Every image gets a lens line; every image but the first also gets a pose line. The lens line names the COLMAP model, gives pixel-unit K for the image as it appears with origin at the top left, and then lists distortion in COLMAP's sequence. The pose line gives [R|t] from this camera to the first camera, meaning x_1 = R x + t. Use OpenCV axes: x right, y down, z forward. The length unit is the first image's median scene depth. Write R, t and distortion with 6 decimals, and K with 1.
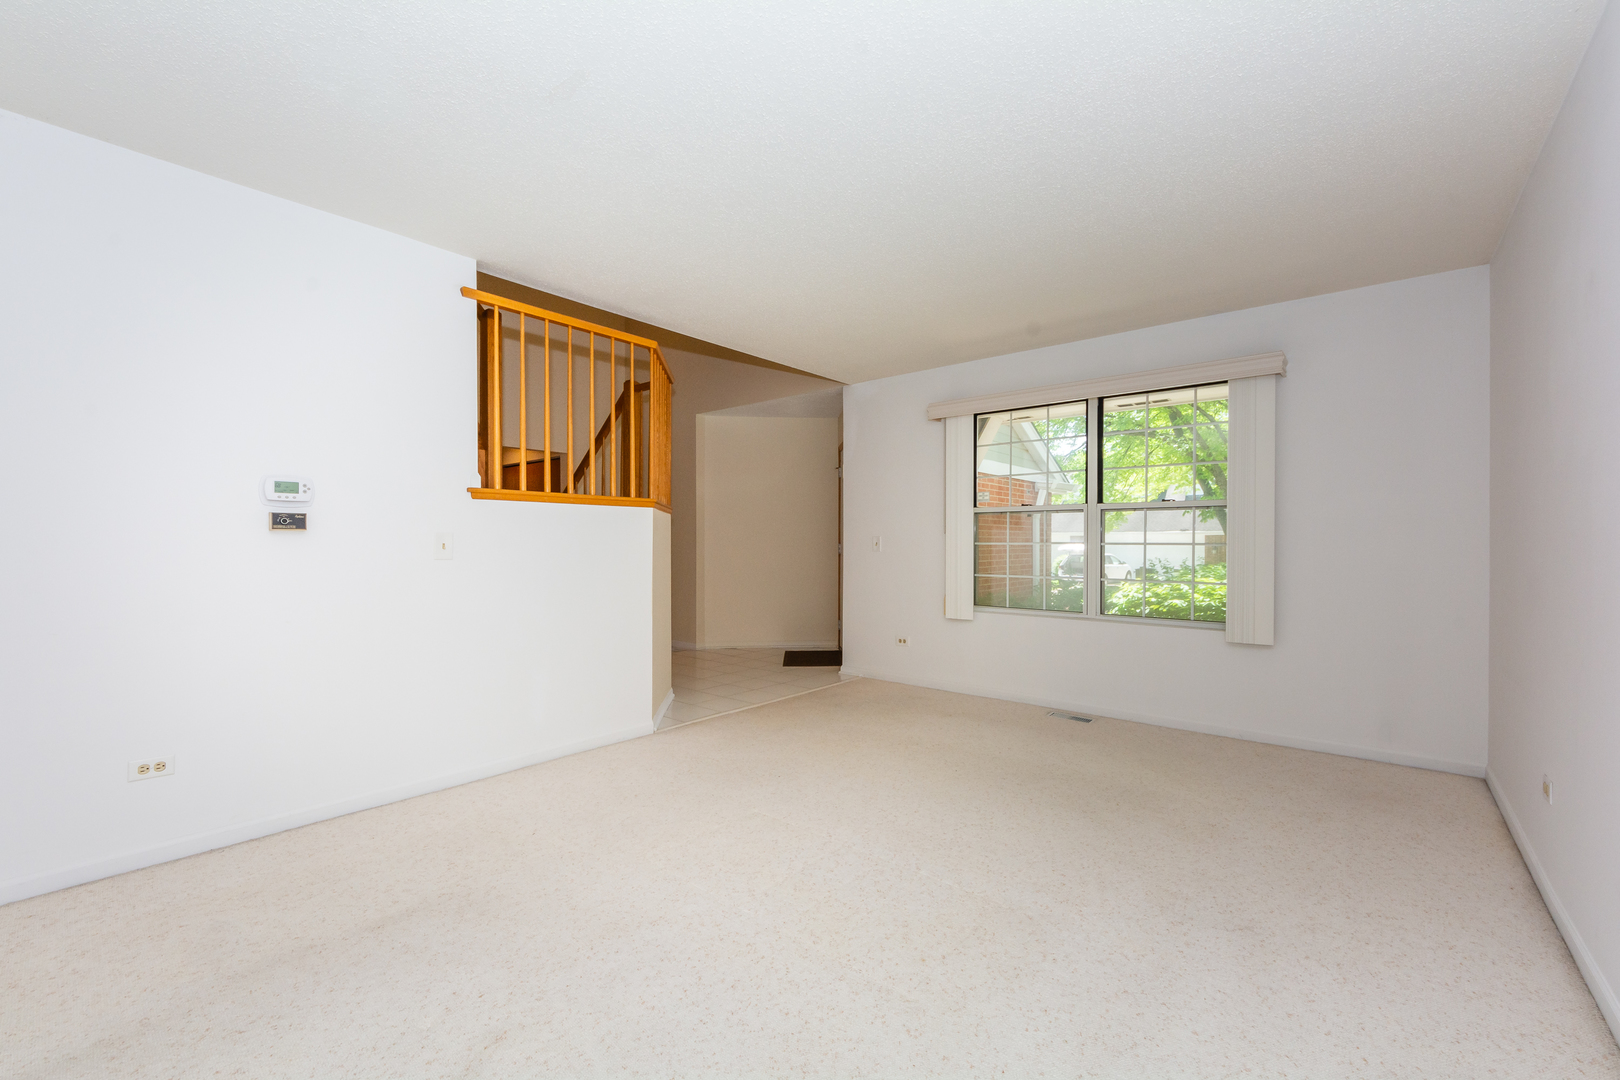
lens RADIAL K [[670.9, 0, 810.0], [0, 670.9, 540.0], [0, 0, 1]] dist [0.000054, 0.000047]
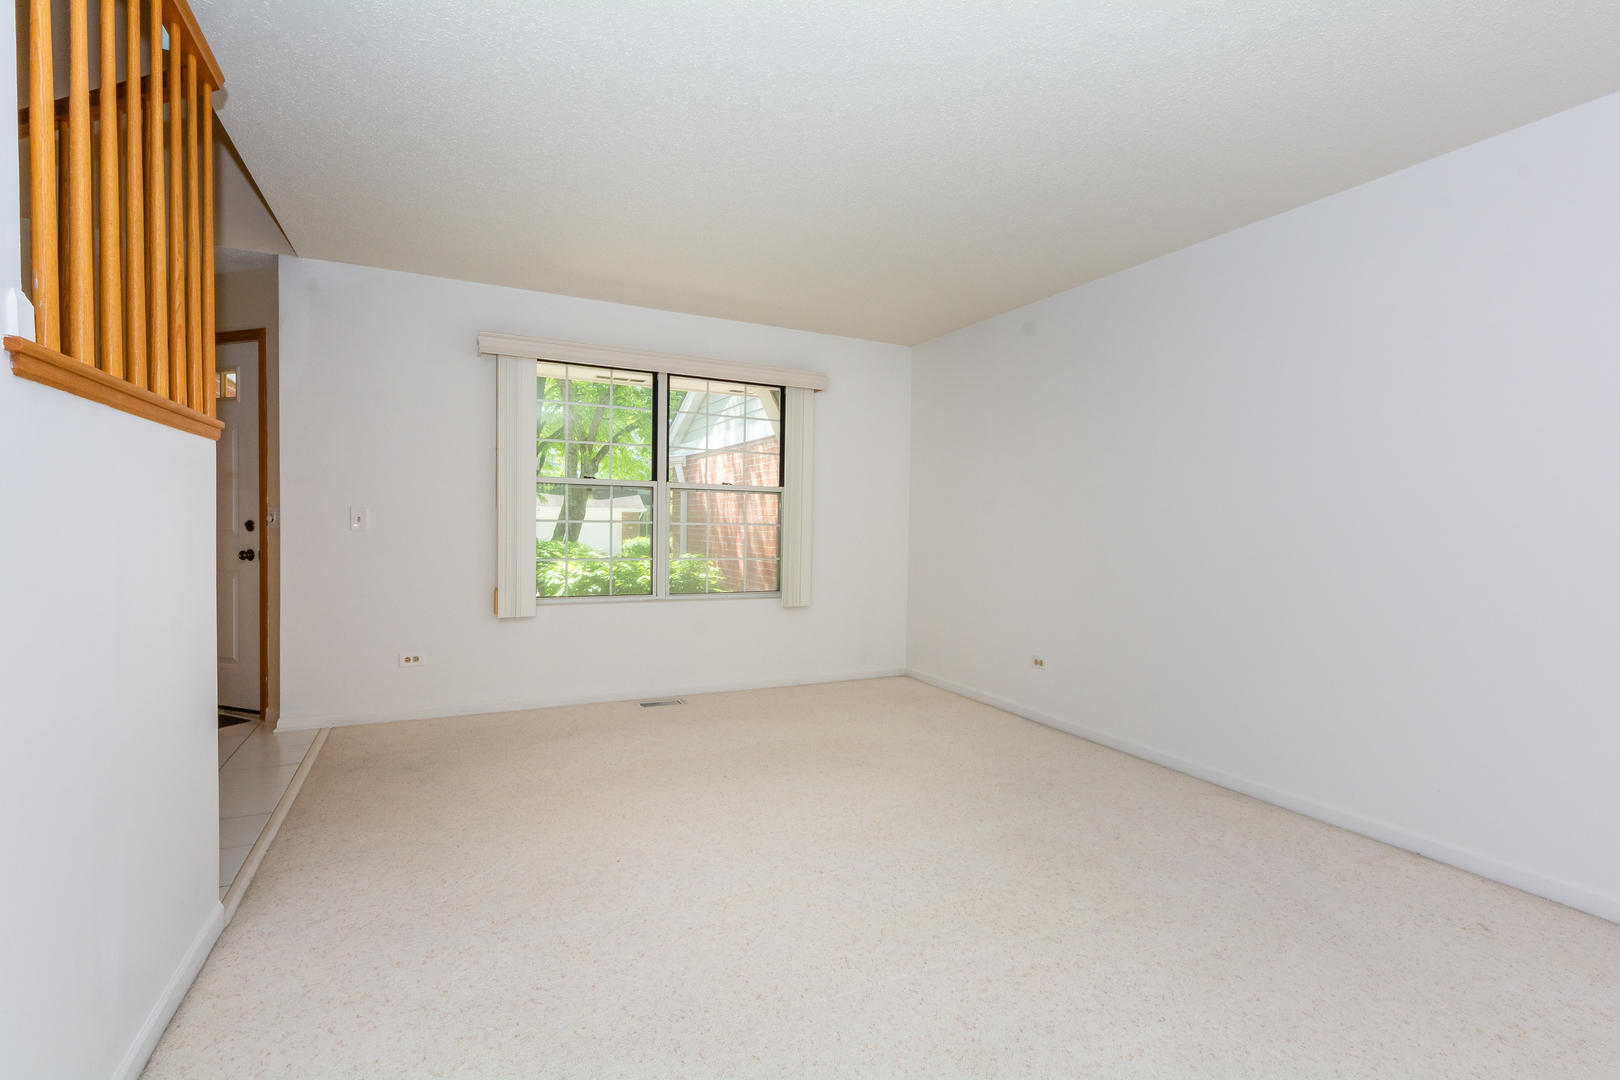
lens RADIAL K [[717.7, 0, 810.0], [0, 717.7, 540.0], [0, 0, 1]] dist [-0.004160, -0.000288]
pose [[0.391587, -0.017707, 0.919971, -0.452706], [-0.020239, 0.999407, 0.027850, -0.002902], [-0.919918, -0.029525, 0.390997, 0.394522]]
